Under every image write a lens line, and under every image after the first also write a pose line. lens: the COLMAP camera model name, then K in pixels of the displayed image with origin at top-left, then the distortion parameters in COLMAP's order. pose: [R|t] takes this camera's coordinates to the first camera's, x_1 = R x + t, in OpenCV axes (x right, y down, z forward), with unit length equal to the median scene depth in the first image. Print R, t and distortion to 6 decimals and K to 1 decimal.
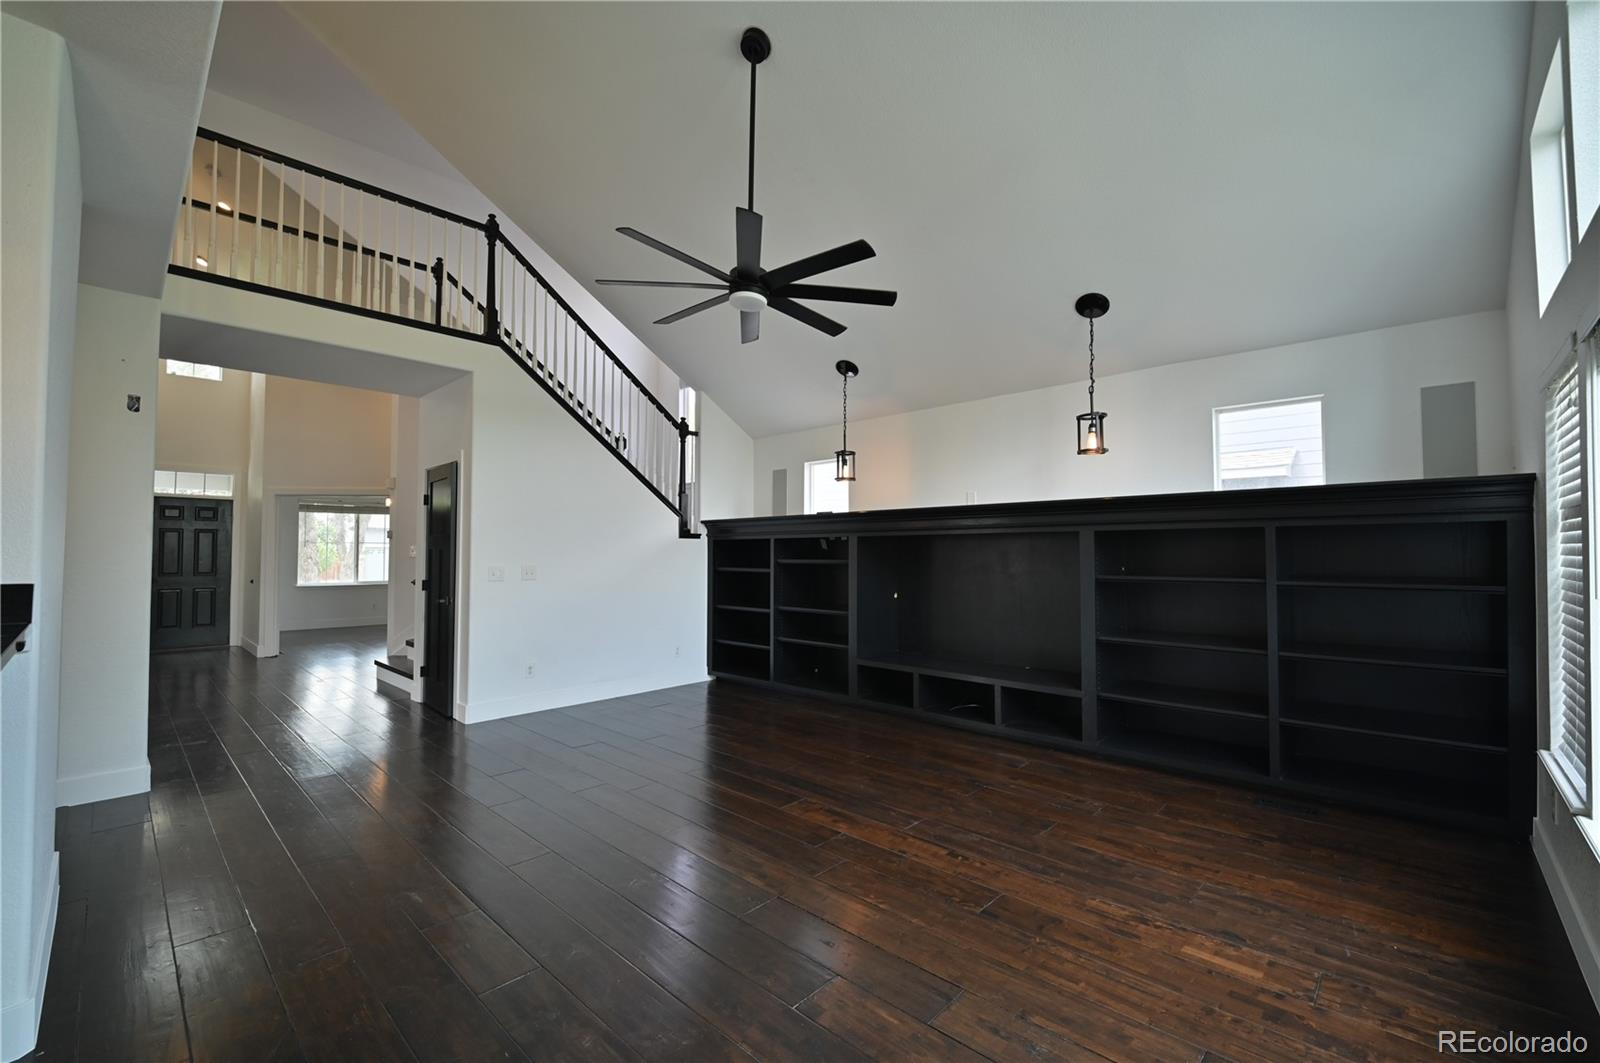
lens RADIAL K [[659.6, 0, 808.8], [0, 659.6, 530.5], [0, 0, 1]] dist [0.000637, -0.010564]
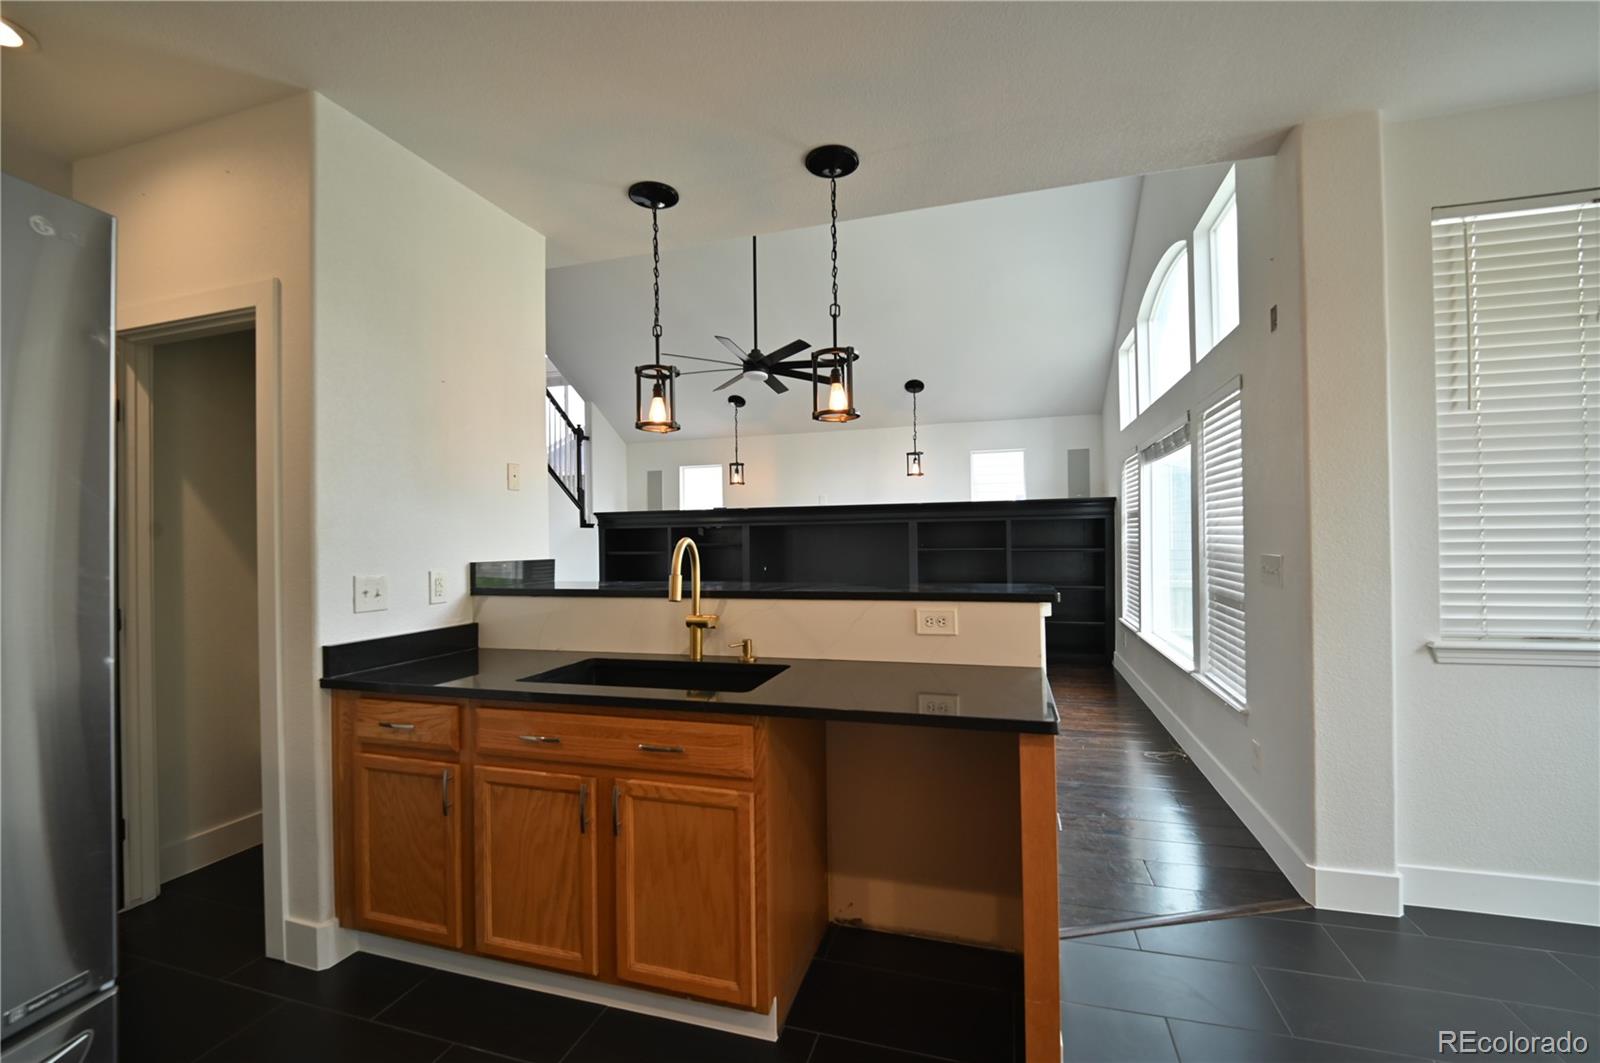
lens RADIAL K [[669.3, 0, 805.9], [0, 669.3, 534.2], [0, 0, 1]] dist [0.001724, -0.009644]
pose [[0.895129, -0.009680, 0.445701, -0.565282], [-0.001762, 0.999680, 0.025250, -0.011606], [-0.445803, -0.023387, 0.894826, -0.385094]]
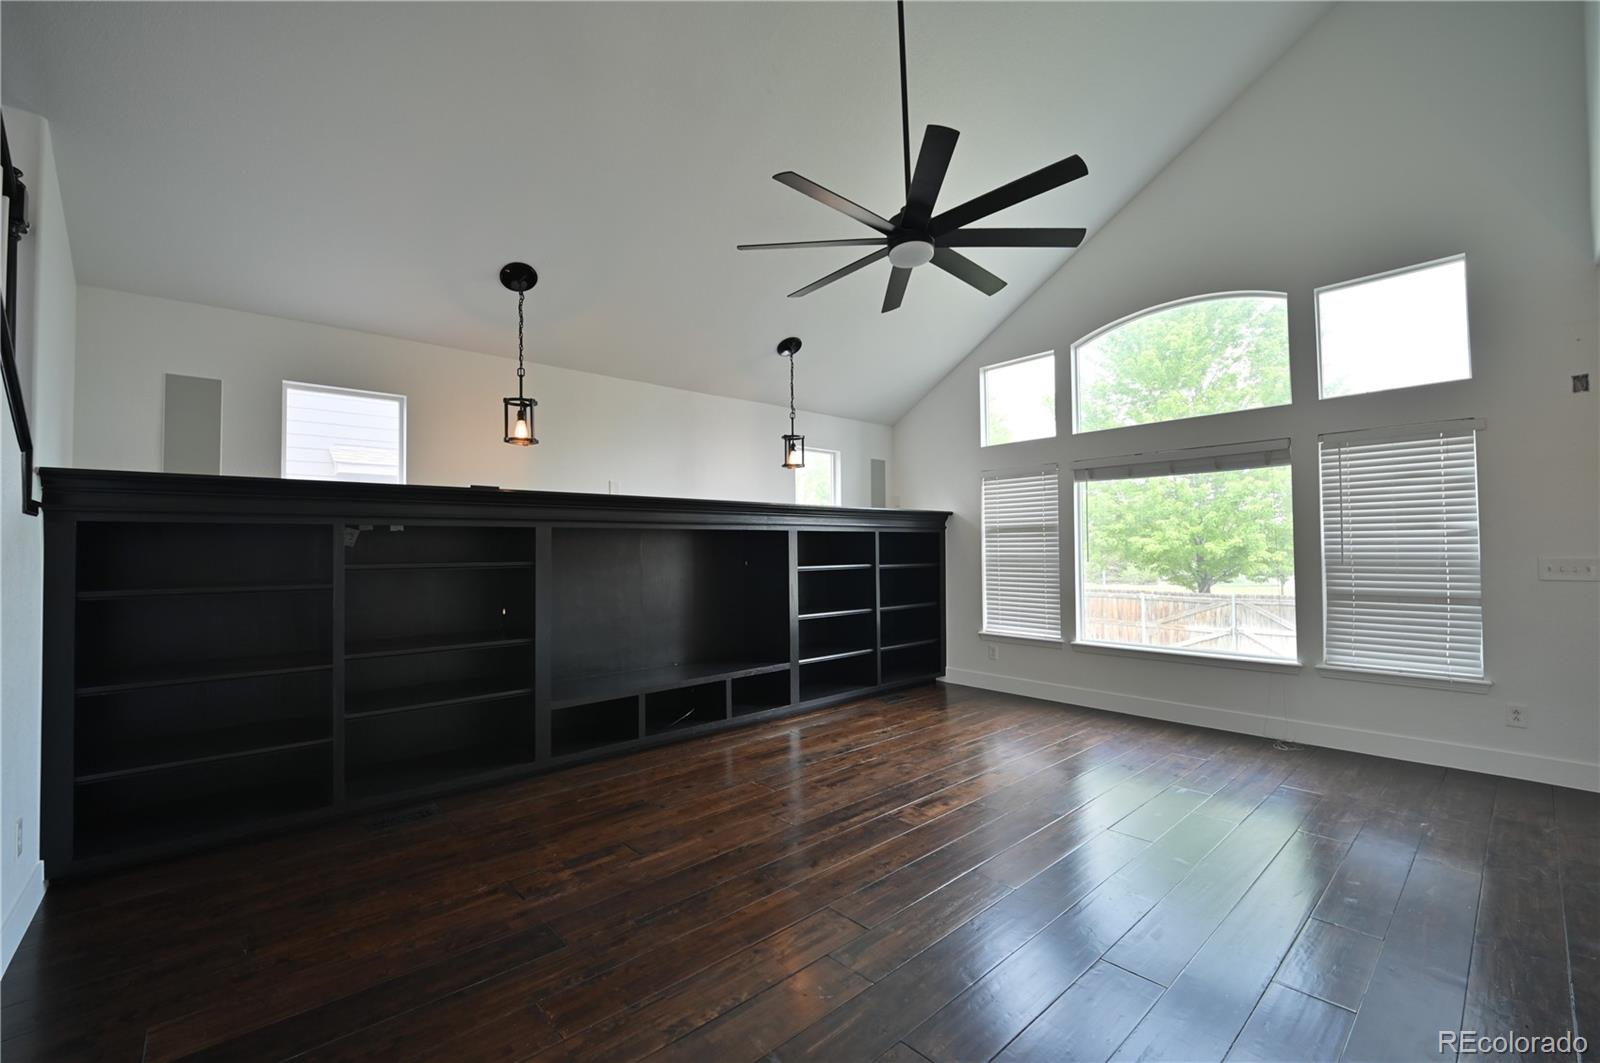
lens RADIAL K [[655.2, 0, 806.5], [0, 655.2, 535.8], [0, 0, 1]] dist [-0.000020, -0.000070]
pose [[0.074682, 0.020834, 0.996990, -0.779364], [-0.024799, 0.999511, -0.019029, 0.034146], [-0.996899, -0.023303, 0.075162, 0.886647]]
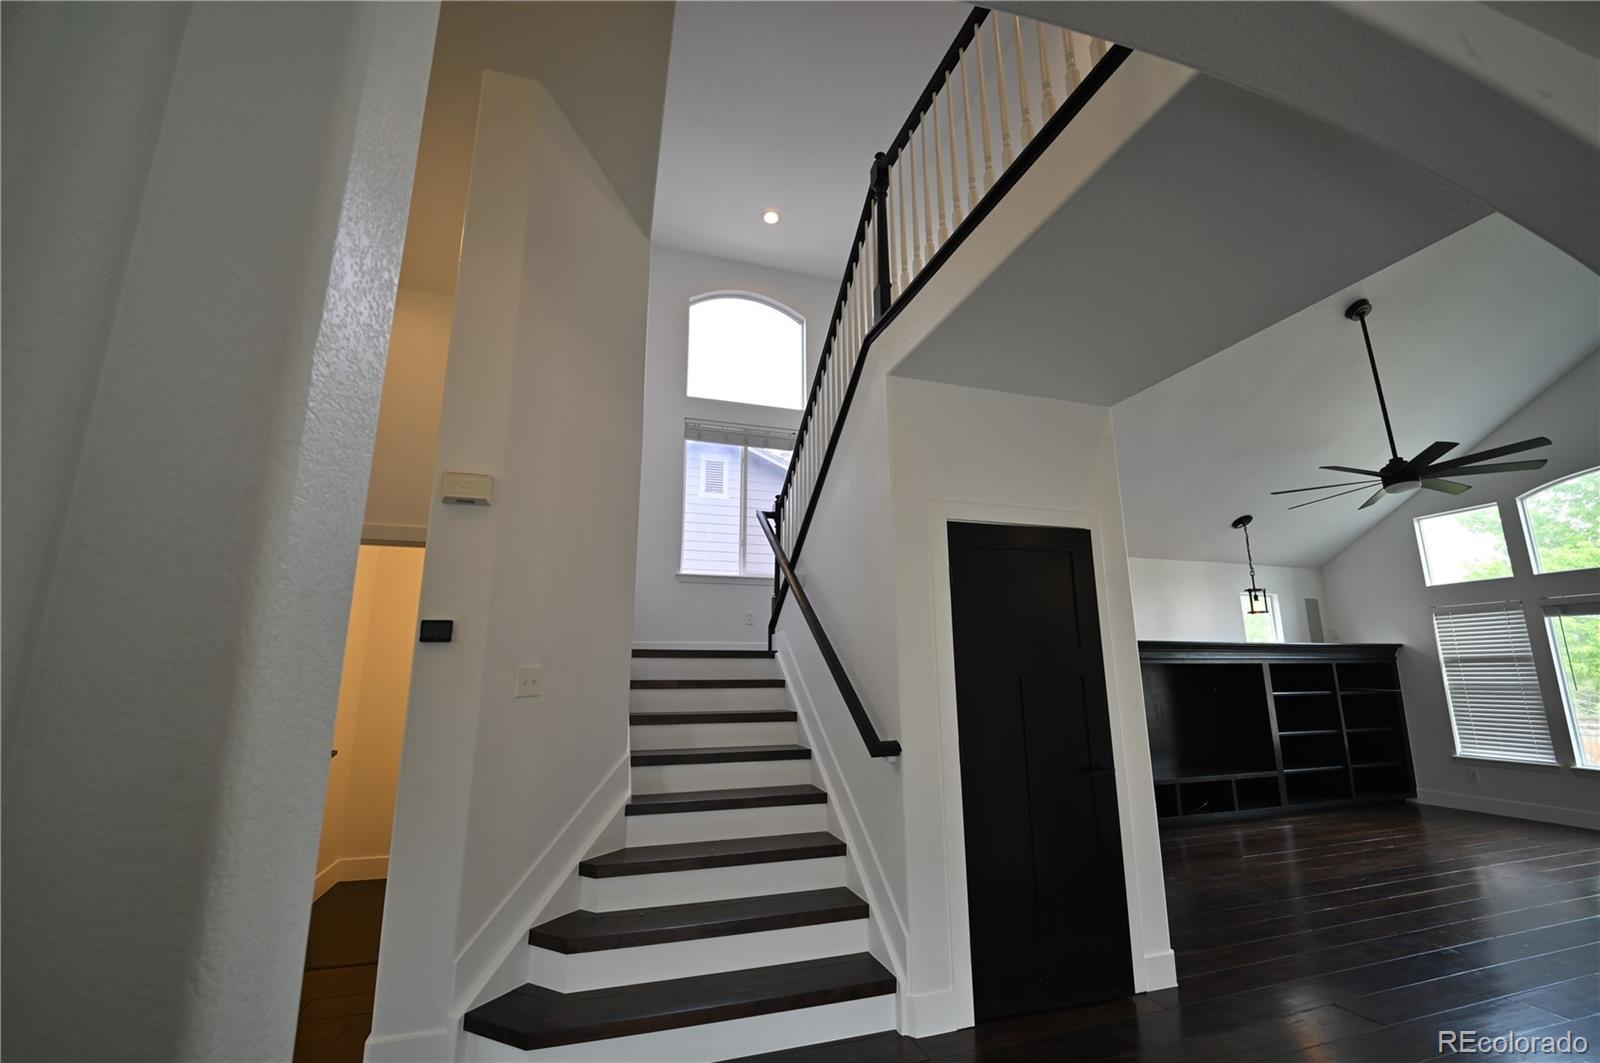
lens RADIAL K [[669.3, 0, 805.9], [0, 669.3, 534.2], [0, 0, 1]] dist [0.001724, -0.009644]
pose [[0.465036, 0.183879, 0.865985, -1.506850], [-0.026683, 0.980658, -0.193899, 0.037978], [-0.884890, 0.067064, 0.460948, 1.216402]]
